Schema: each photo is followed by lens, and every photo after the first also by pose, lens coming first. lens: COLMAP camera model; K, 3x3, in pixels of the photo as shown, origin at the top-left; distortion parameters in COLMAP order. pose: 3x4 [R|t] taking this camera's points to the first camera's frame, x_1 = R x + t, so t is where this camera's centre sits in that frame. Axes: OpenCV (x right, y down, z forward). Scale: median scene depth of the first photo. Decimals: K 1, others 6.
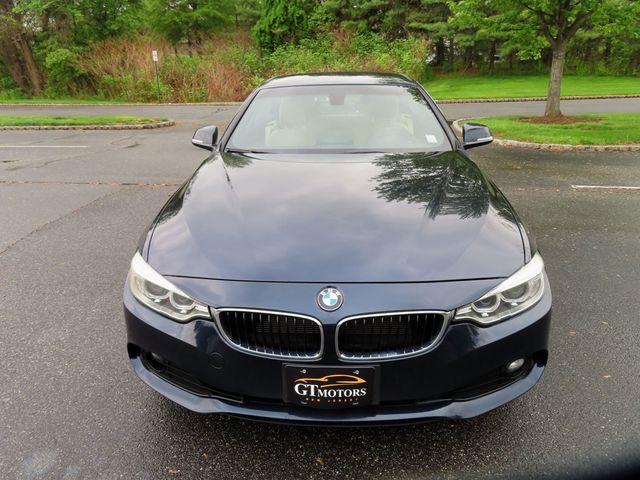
lens RADIAL K [[461.4, 0, 317.4], [0, 461.4, 242.4], [0, 0, 1]] dist [-0.012010, 0.018774]
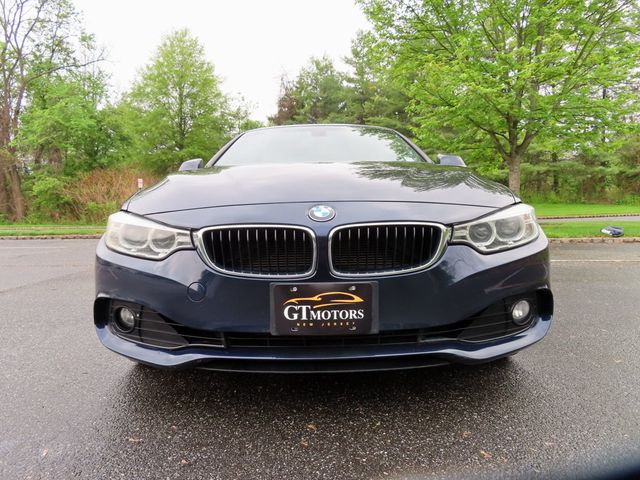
lens RADIAL K [[461.4, 0, 319.0], [0, 461.4, 238.6], [0, 0, 1]] dist [-0.012010, 0.018774]
pose [[0.998527, -0.004938, 0.054034, -0.025048], [0.020230, 0.957926, -0.286301, 0.375183], [-0.050347, 0.286973, 0.956615, 0.088369]]
